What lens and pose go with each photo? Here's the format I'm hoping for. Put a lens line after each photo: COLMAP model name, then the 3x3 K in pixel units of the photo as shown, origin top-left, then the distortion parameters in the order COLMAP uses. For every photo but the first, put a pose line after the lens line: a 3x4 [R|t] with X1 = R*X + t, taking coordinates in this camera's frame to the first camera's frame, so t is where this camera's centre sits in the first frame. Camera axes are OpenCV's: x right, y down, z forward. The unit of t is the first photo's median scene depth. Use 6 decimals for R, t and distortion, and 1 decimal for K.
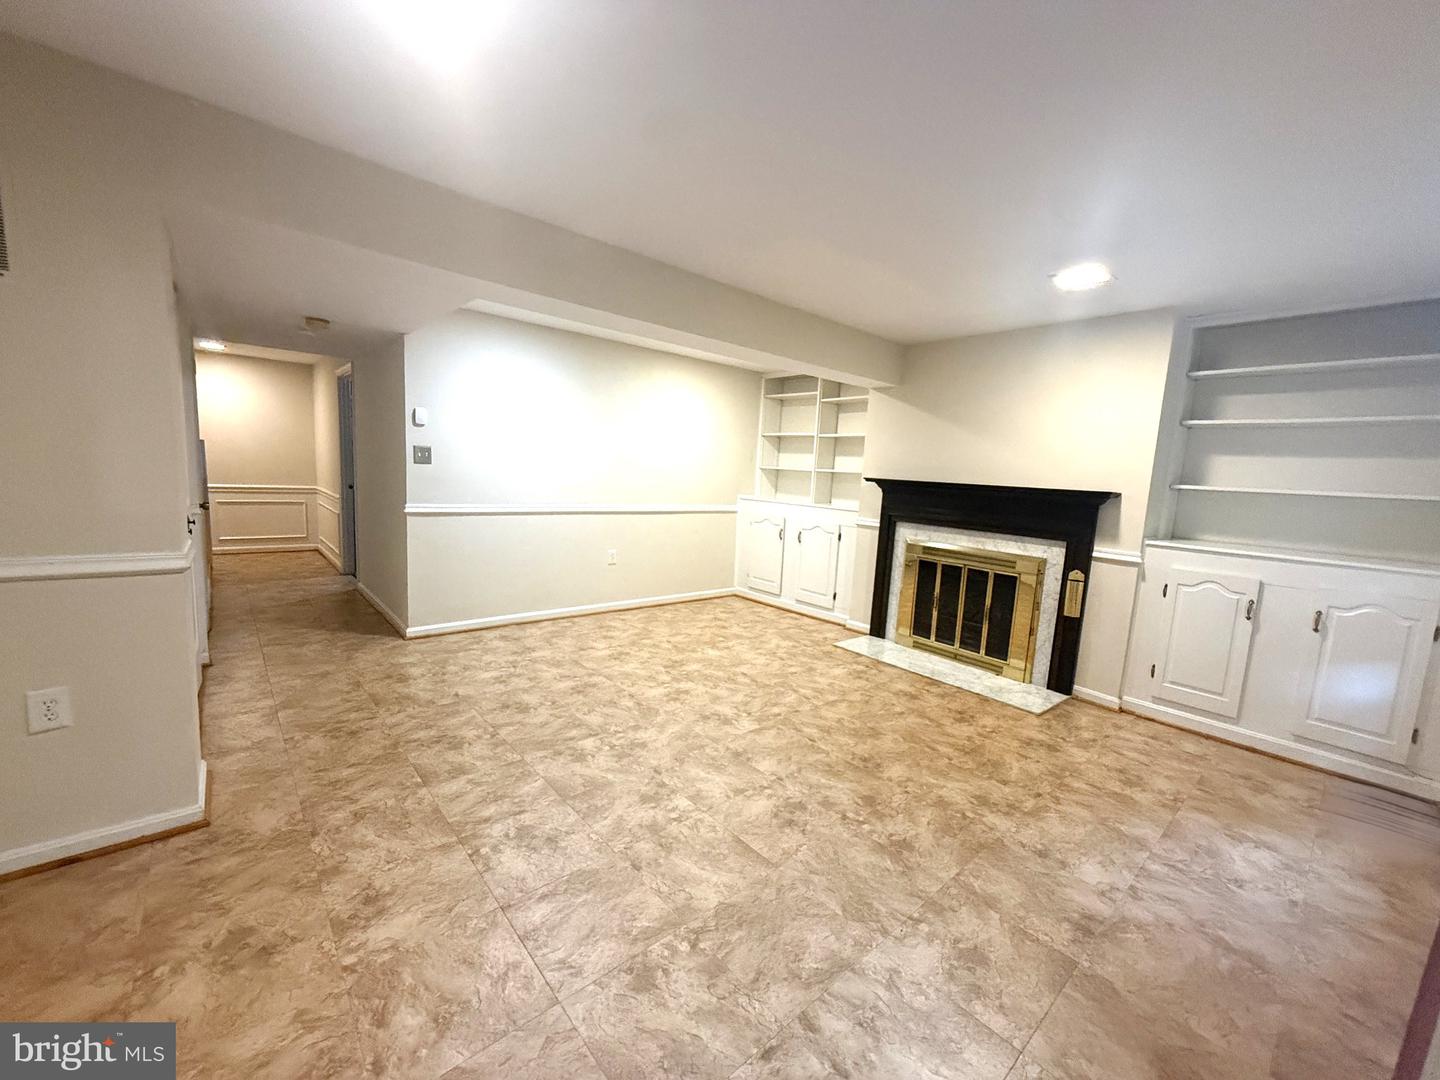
lens RADIAL K [[585.0, 0, 733.4], [0, 585.0, 546.5], [0, 0, 1]] dist [0.000106, -0.000128]
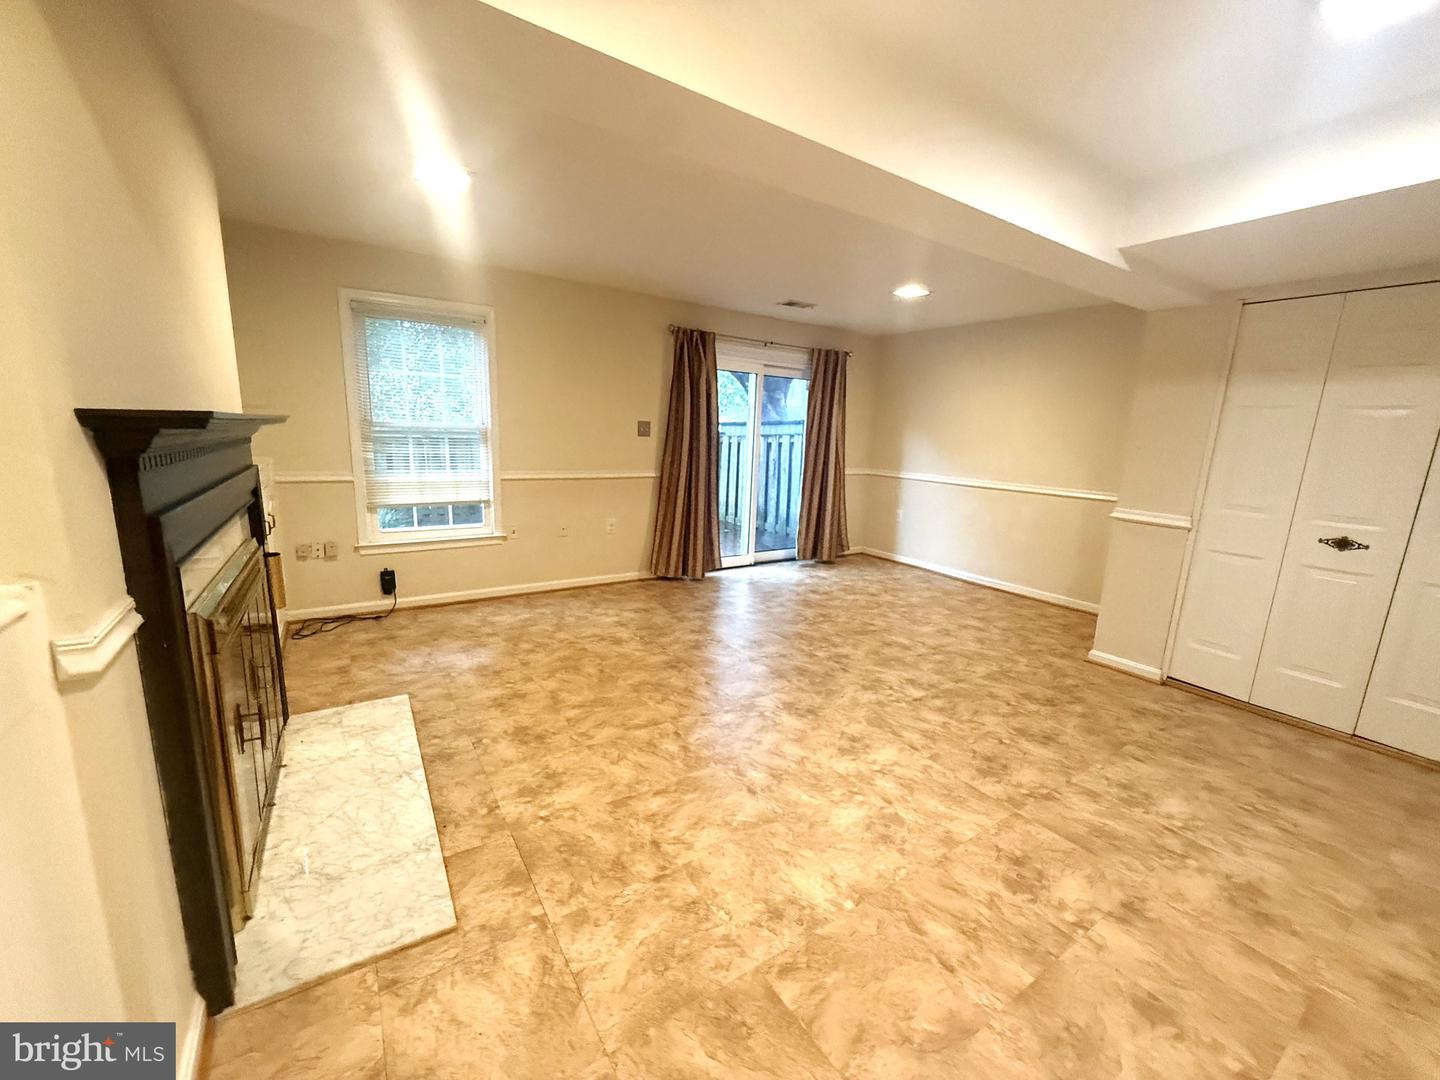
lens RADIAL K [[572.1, 0, 729.9], [0, 572.1, 543.4], [0, 0, 1]] dist [-0.000687, -0.000217]
pose [[-0.985898, -0.116314, 0.120318, 0.000820], [-0.071748, 0.943326, 0.324019, -0.192280], [-0.151187, 0.310817, -0.938368, 1.478850]]
